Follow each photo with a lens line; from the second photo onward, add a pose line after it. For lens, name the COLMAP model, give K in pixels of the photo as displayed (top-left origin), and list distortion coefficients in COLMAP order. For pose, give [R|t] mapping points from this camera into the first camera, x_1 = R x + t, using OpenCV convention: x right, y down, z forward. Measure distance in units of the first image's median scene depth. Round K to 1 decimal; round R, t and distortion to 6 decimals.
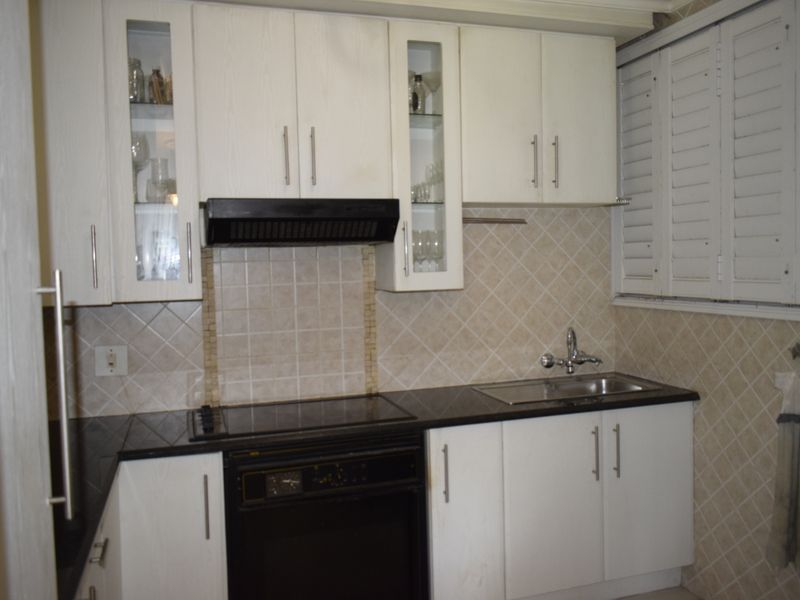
lens RADIAL K [[690.8, 0, 399.6], [0, 690.8, 301.7], [0, 0, 1]] dist [-0.040074, 0.025950]
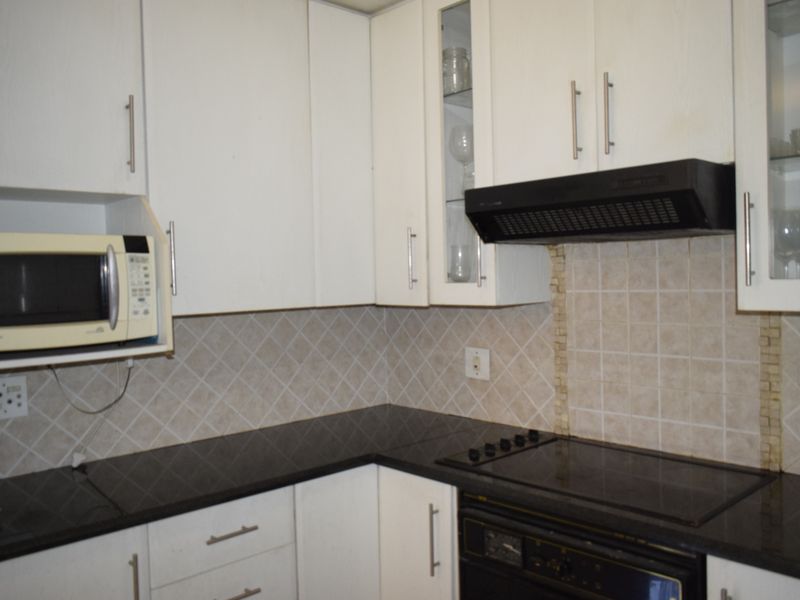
lens RADIAL K [[709.3, 0, 393.6], [0, 709.3, 301.7], [0, 0, 1]] dist [-0.000426, -0.016142]
pose [[0.423976, 0.054086, -0.904057, 0.414594], [-0.027167, 0.998526, 0.046997, -0.043131], [0.905266, 0.004635, 0.424820, 0.449755]]
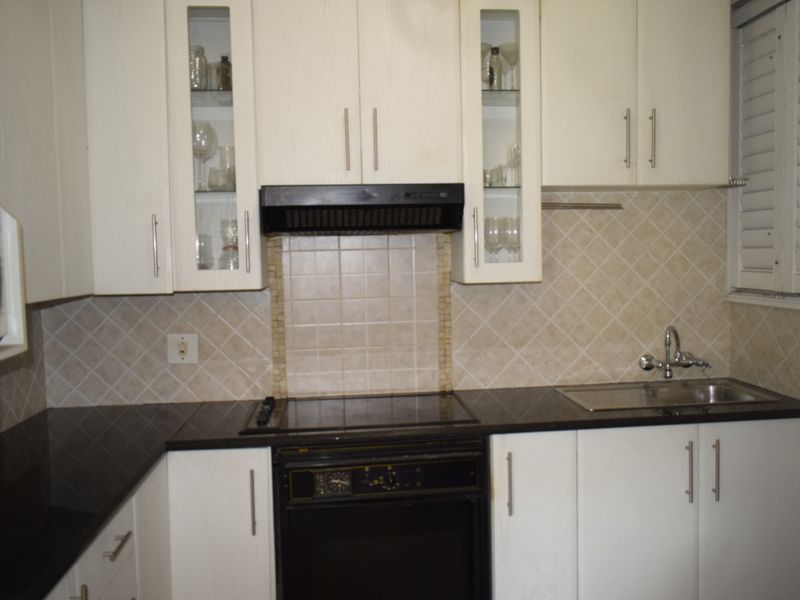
lens RADIAL K [[690.8, 0, 398.3], [0, 690.8, 300.0], [0, 0, 1]] dist [-0.040074, 0.025950]
pose [[0.977954, 0.017500, -0.208084, 0.096699], [-0.013992, 0.999734, 0.018318, -0.008133], [0.208350, -0.015002, 0.977939, 0.072073]]
